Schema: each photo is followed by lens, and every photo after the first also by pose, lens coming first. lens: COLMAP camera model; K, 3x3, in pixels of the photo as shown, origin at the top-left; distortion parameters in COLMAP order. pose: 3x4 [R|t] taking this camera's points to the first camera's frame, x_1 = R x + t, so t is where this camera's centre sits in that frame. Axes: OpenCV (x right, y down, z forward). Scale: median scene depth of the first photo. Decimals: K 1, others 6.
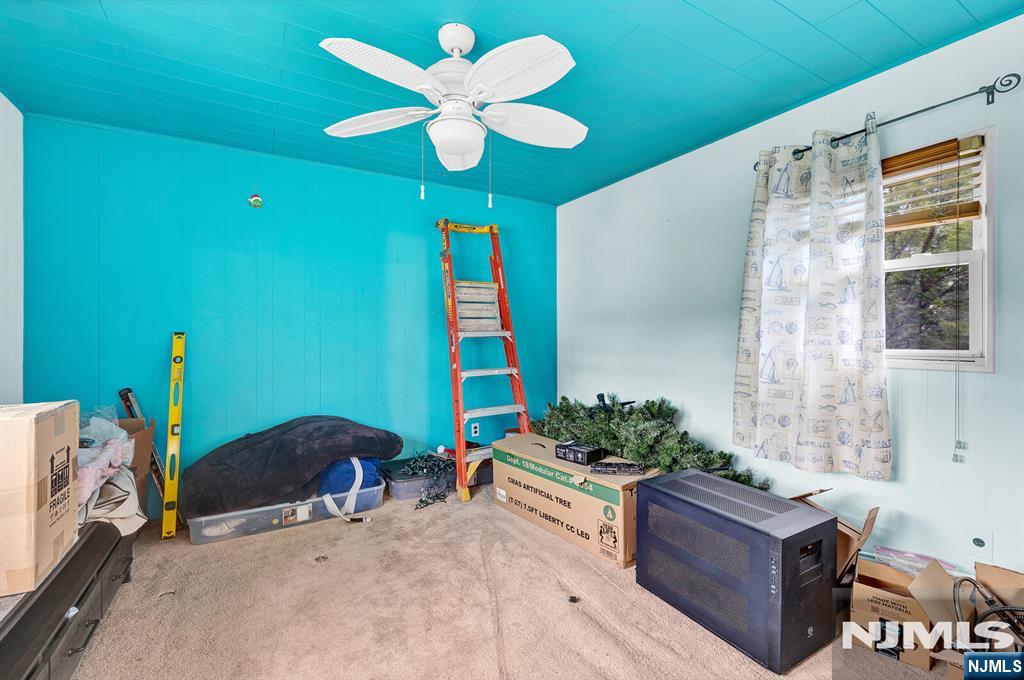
lens RADIAL K [[446.4, 0, 514.9], [0, 446.4, 336.2], [0, 0, 1]] dist [0.001809, -0.000186]
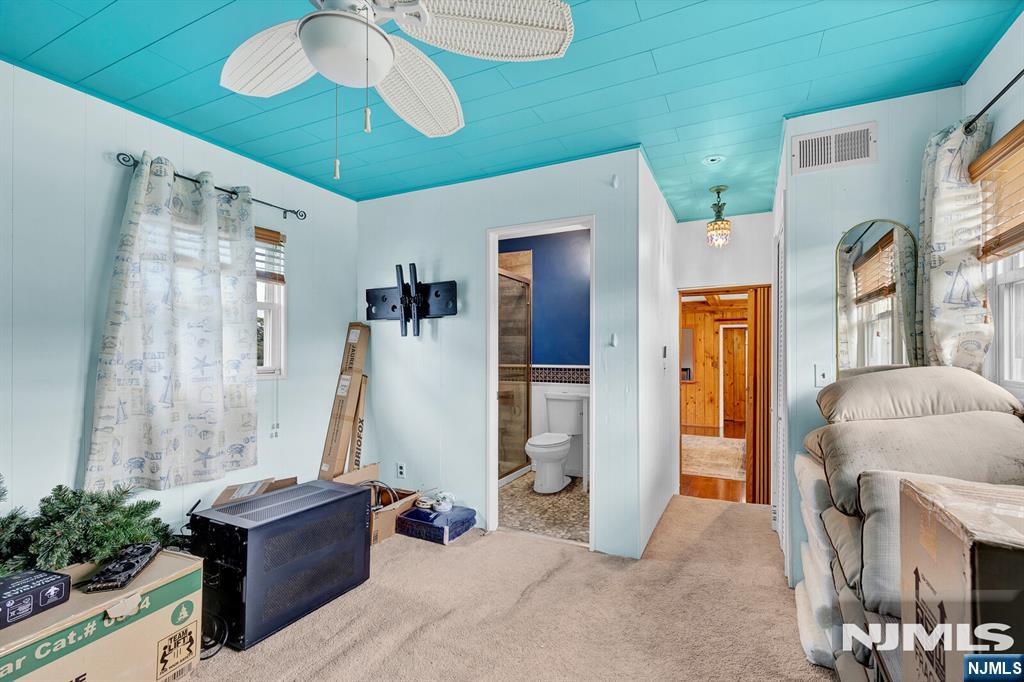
lens RADIAL K [[446.4, 0, 515.4], [0, 446.4, 348.3], [0, 0, 1]] dist [0.001809, -0.000186]
pose [[-0.527108, 0.013046, 0.849698, -0.658989], [0.004948, 0.999912, -0.012283, -0.005582], [-0.849784, -0.002271, -0.527126, 0.924674]]
